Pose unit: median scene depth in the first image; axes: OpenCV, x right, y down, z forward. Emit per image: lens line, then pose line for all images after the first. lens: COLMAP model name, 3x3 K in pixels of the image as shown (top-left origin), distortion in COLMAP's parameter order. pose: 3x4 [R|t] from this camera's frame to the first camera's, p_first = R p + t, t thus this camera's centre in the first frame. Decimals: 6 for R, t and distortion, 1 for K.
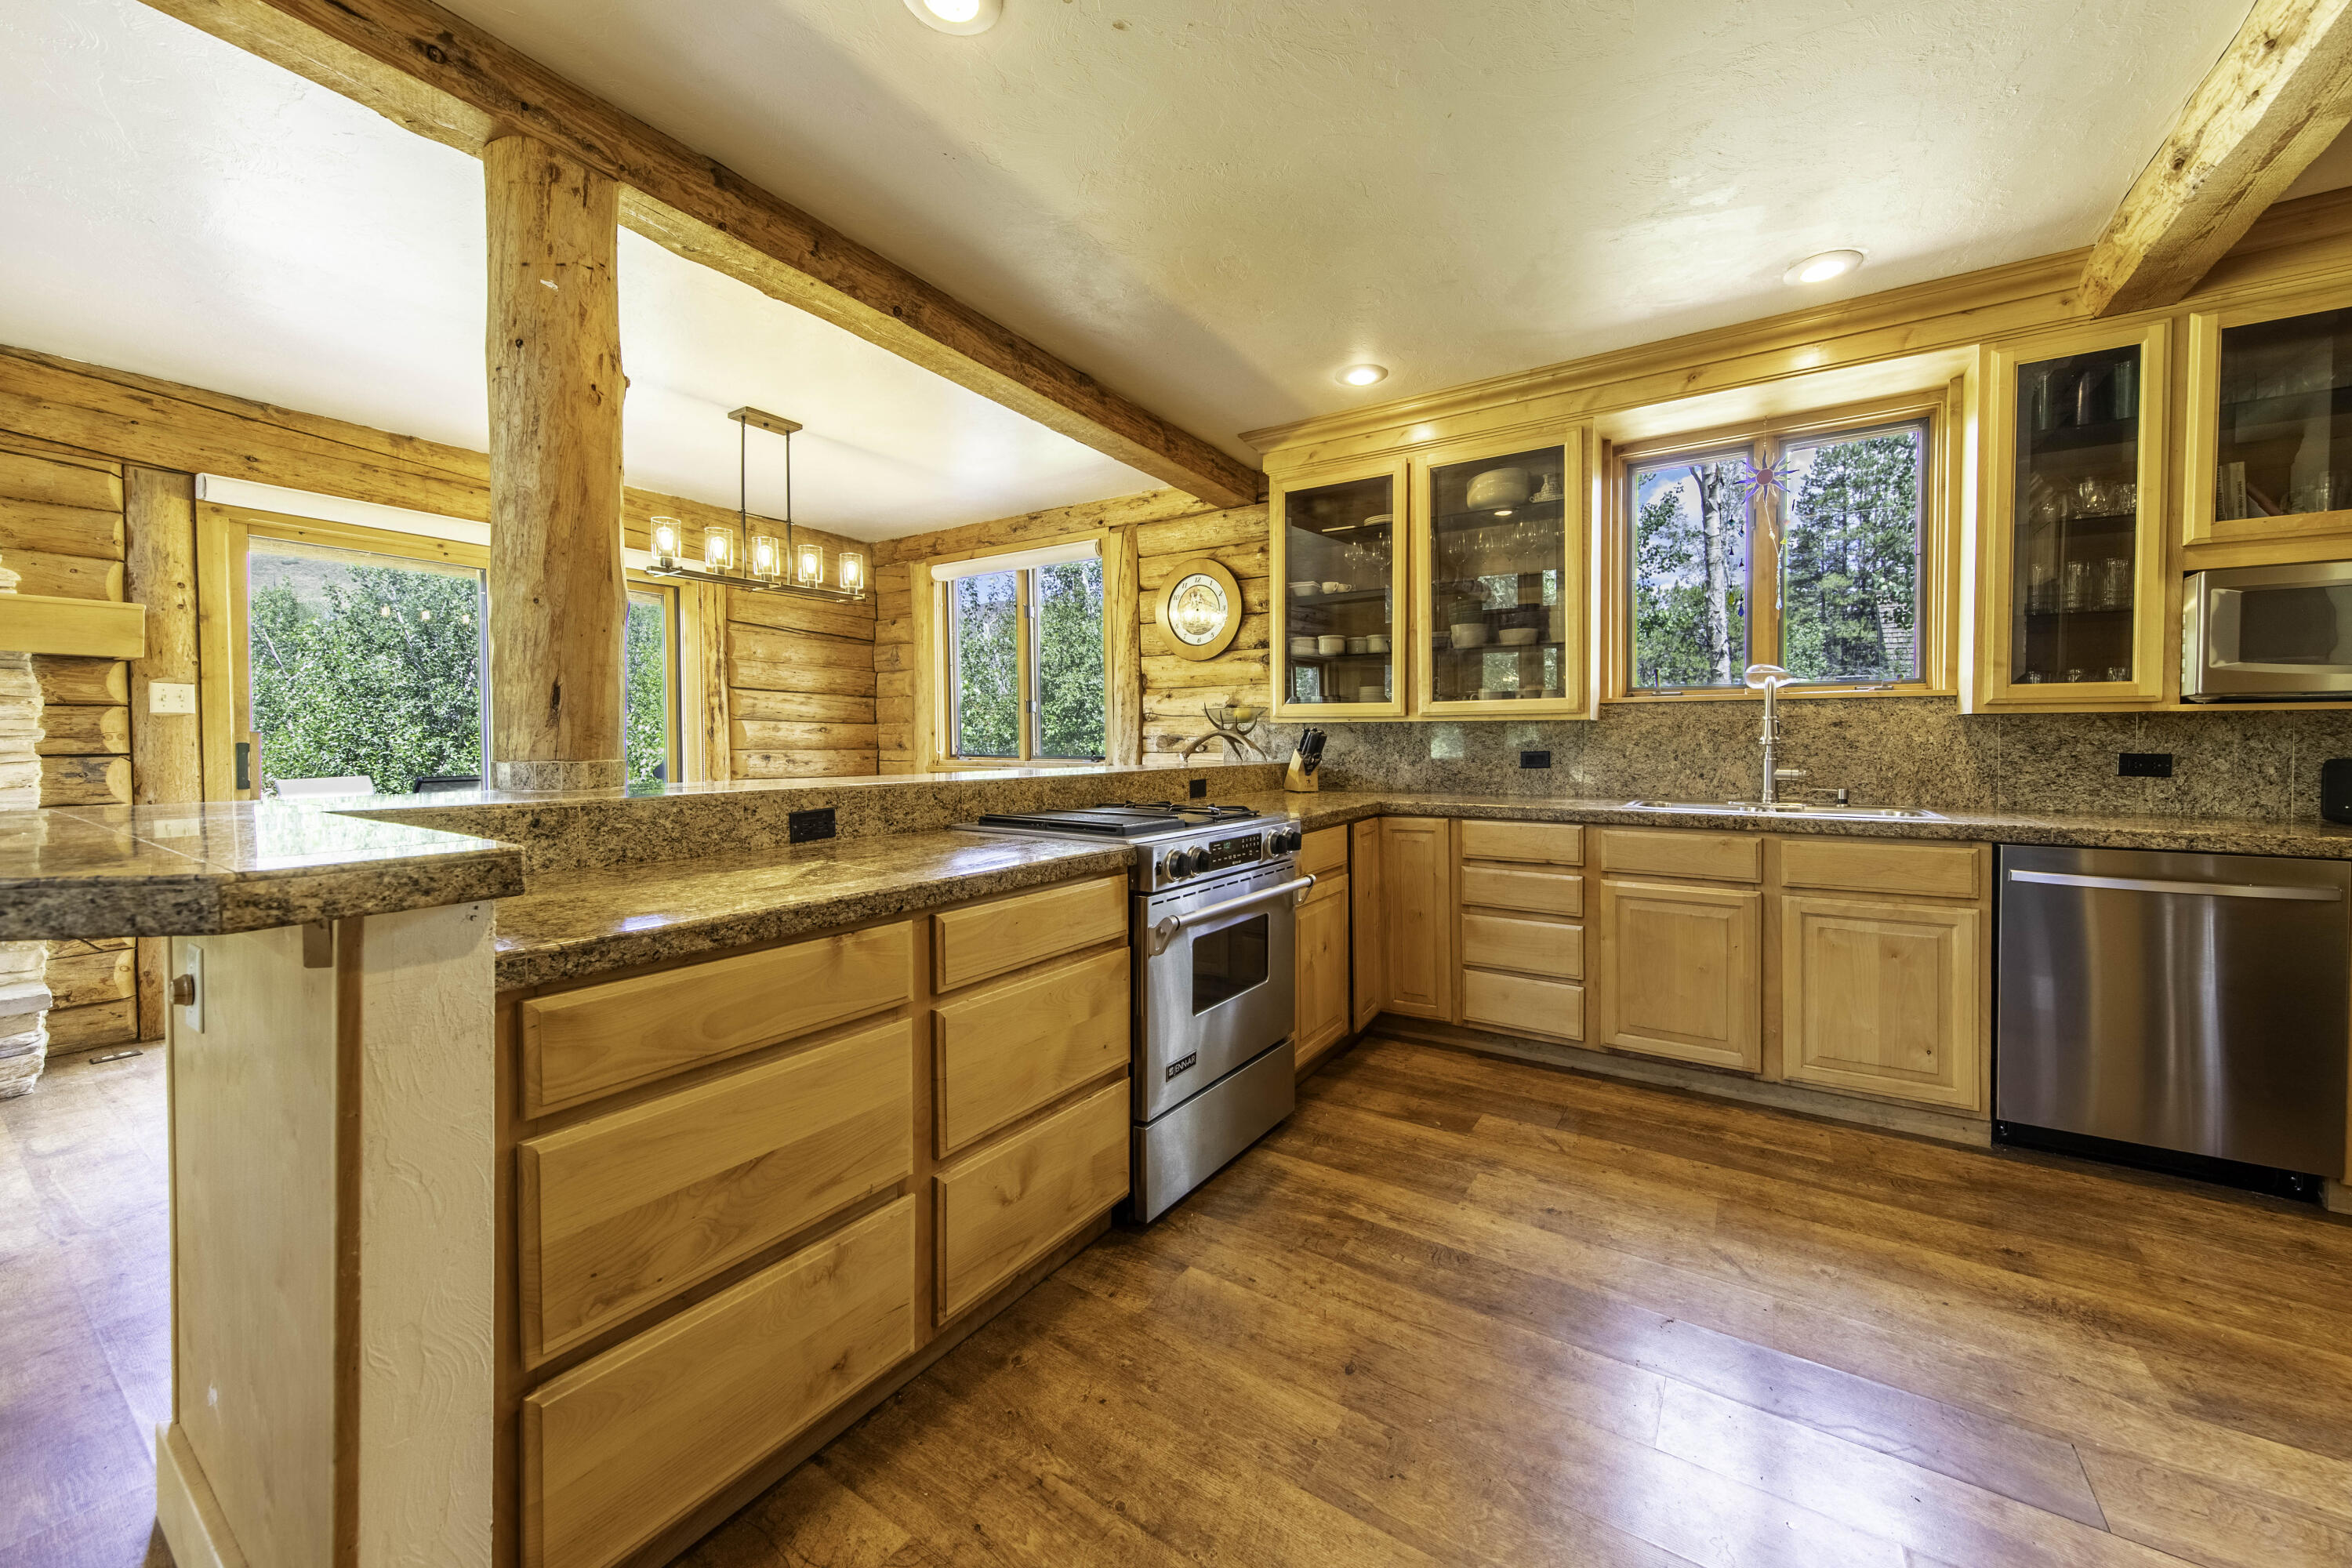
lens RADIAL K [[870.1, 0, 1188.2], [0, 870.1, 756.6], [0, 0, 1]] dist [0.007085, -0.000474]
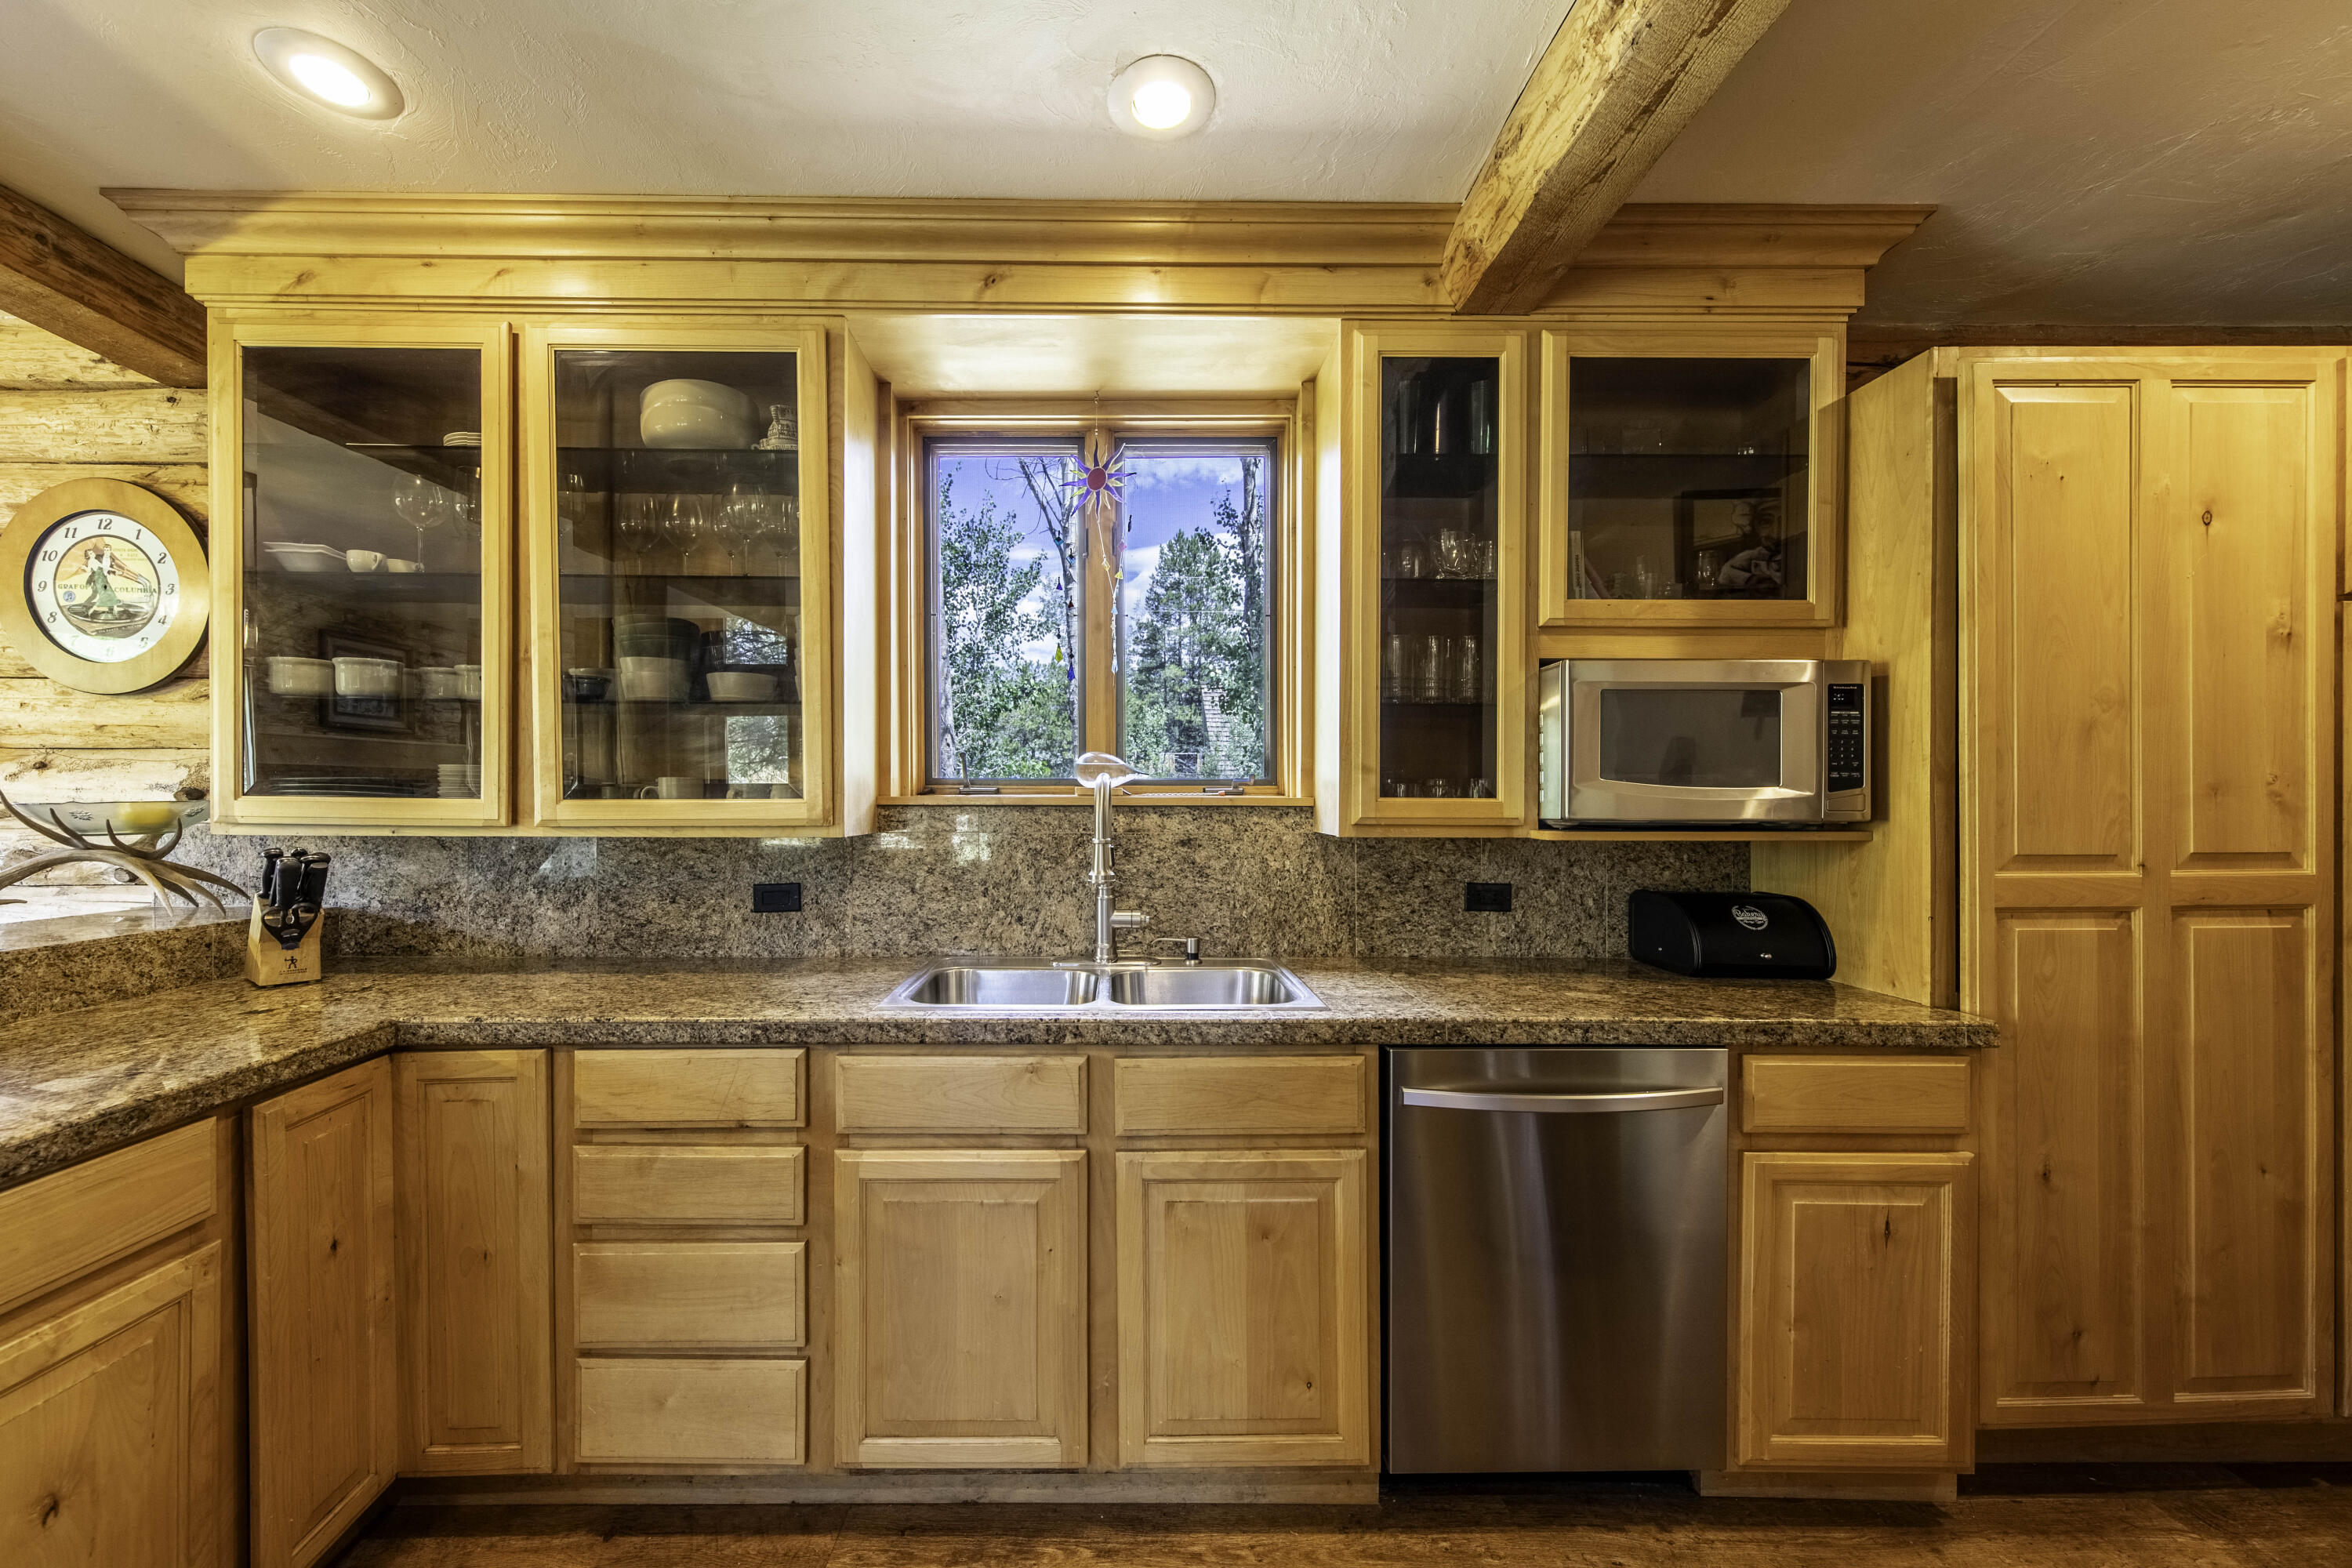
lens RADIAL K [[944.5, 0, 1122.3], [0, 944.5, 800.0], [0, 0, 1]] dist [0.007827, -0.001211]
pose [[0.835530, 0.007421, 0.549394, 0.255970], [0.007260, 0.999672, -0.024544, -0.047703], [-0.549397, 0.024496, 0.835203, 0.354835]]
